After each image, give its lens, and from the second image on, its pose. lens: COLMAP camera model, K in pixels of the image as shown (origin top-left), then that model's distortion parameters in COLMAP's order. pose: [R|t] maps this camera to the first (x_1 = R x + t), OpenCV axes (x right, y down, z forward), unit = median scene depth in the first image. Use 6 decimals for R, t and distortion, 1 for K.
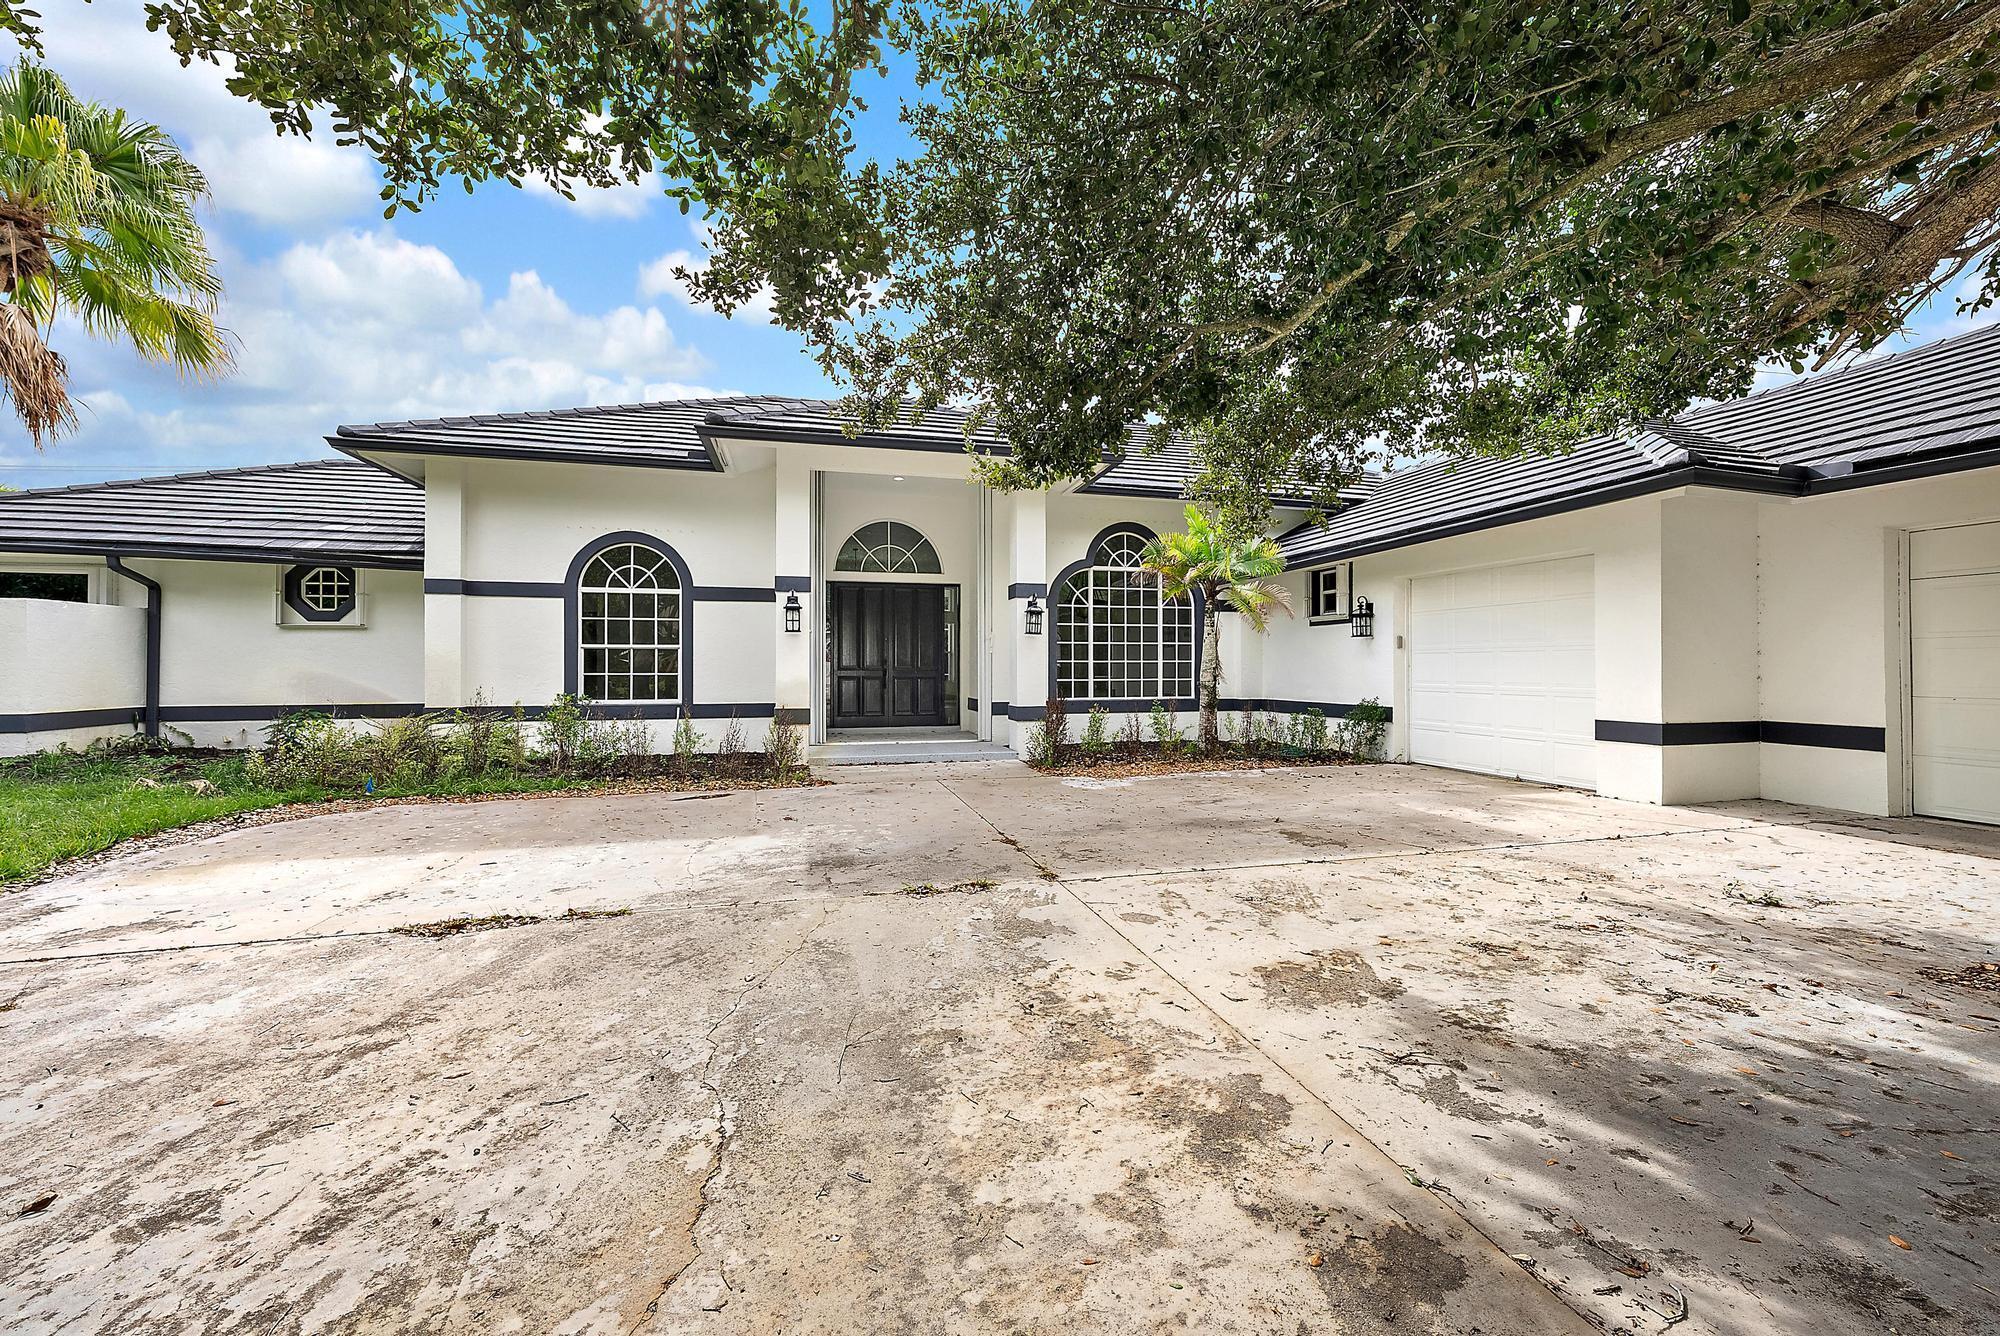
lens RADIAL K [[798.7, 0, 1007.6], [0, 798.7, 663.1], [0, 0, 1]] dist [-0.002401, -0.000214]
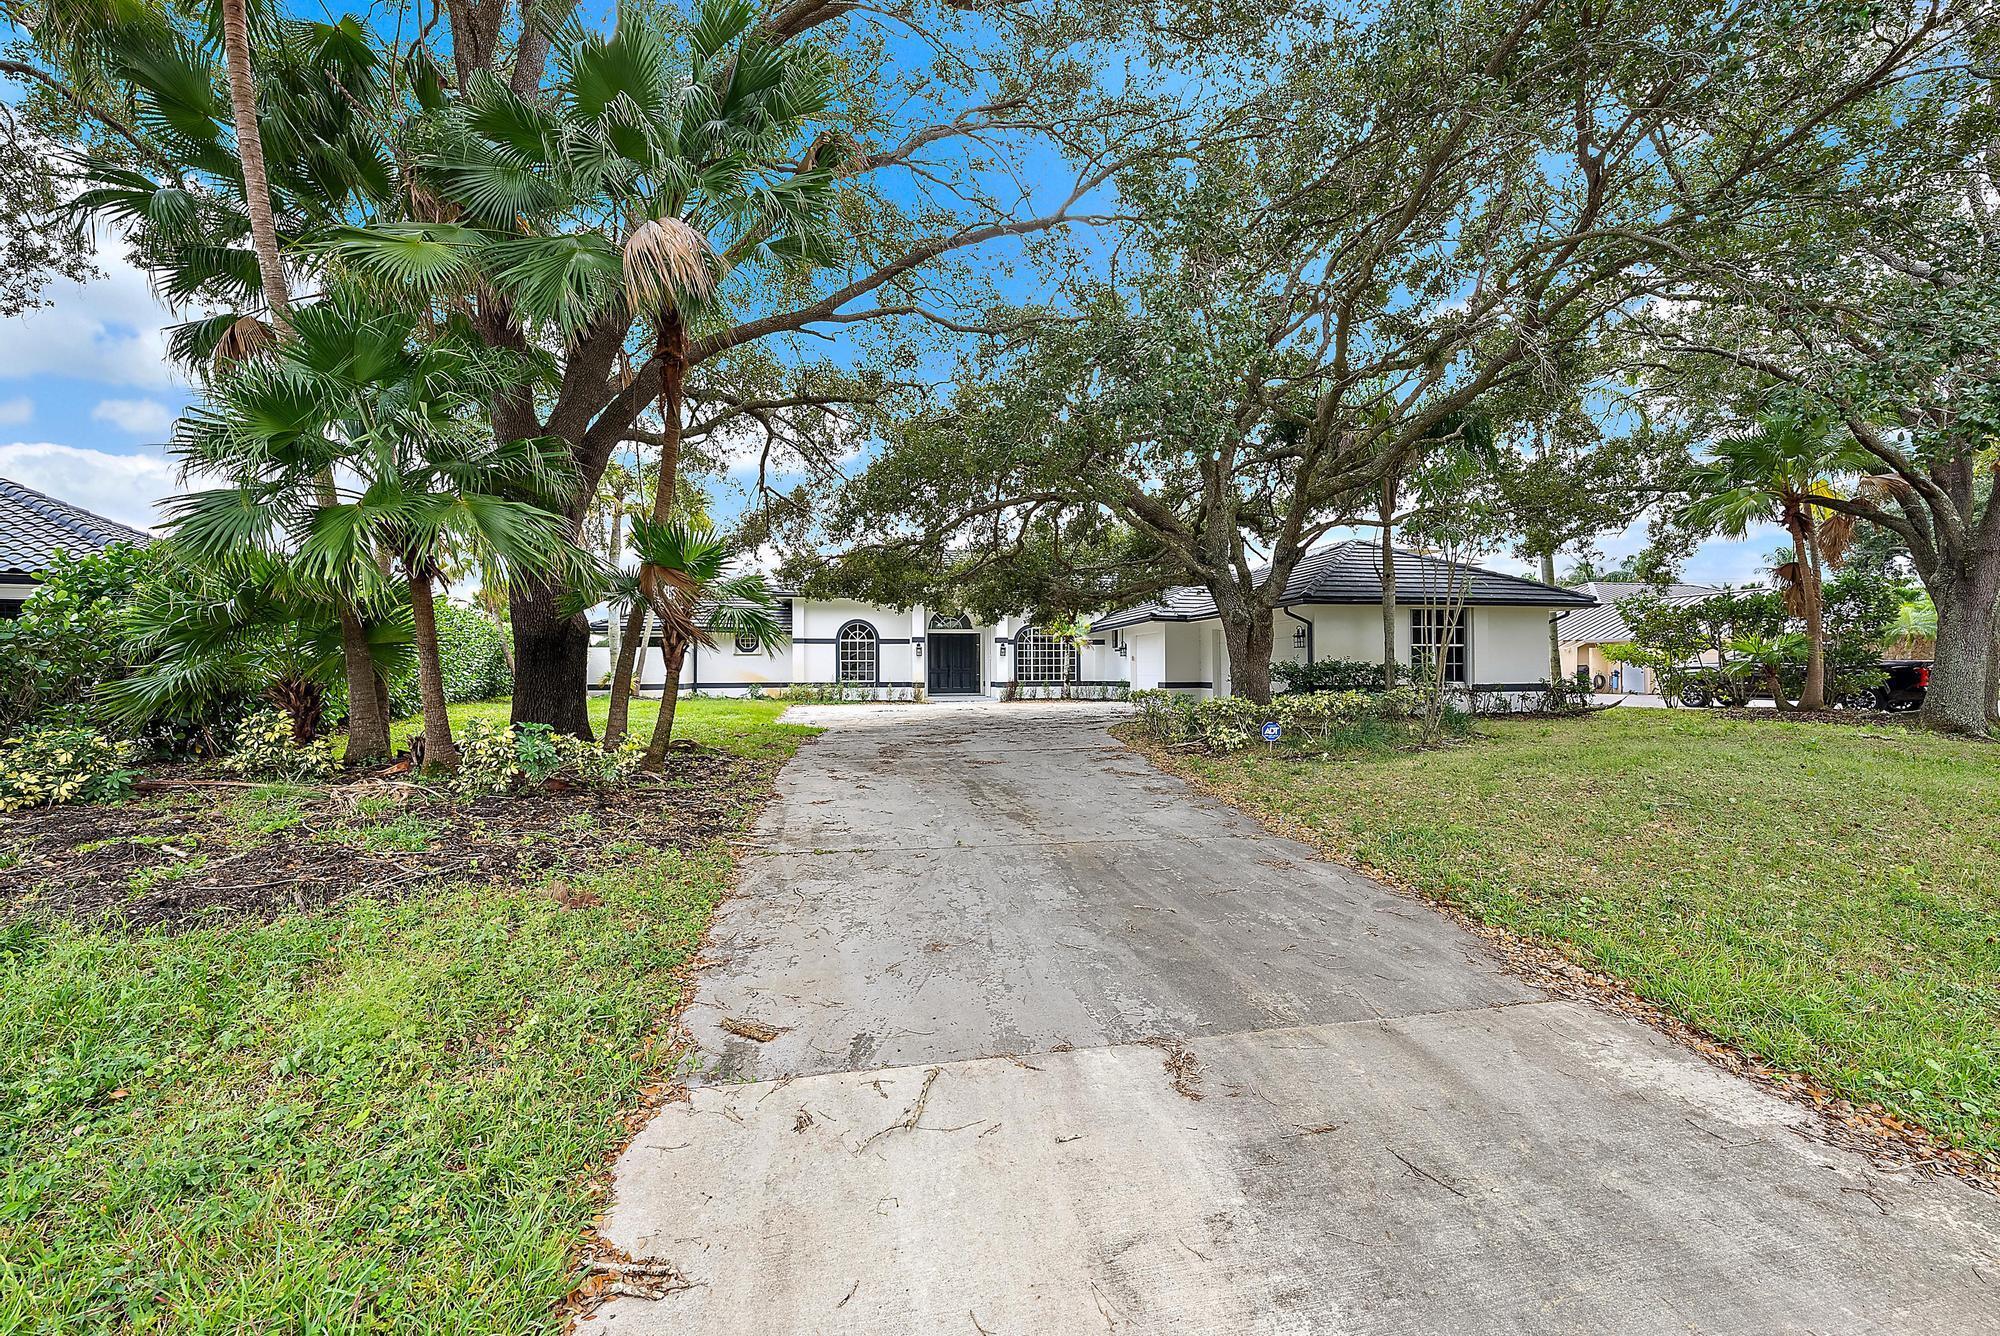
lens RADIAL K [[798.7, 0, 1007.6], [0, 798.7, 663.1], [0, 0, 1]] dist [-0.002401, -0.000214]
pose [[0.998048, -0.003868, -0.062337, 0.213140], [0.003851, 0.999993, -0.000386, -0.010910], [0.062338, 0.000145, 0.998055, -1.712465]]
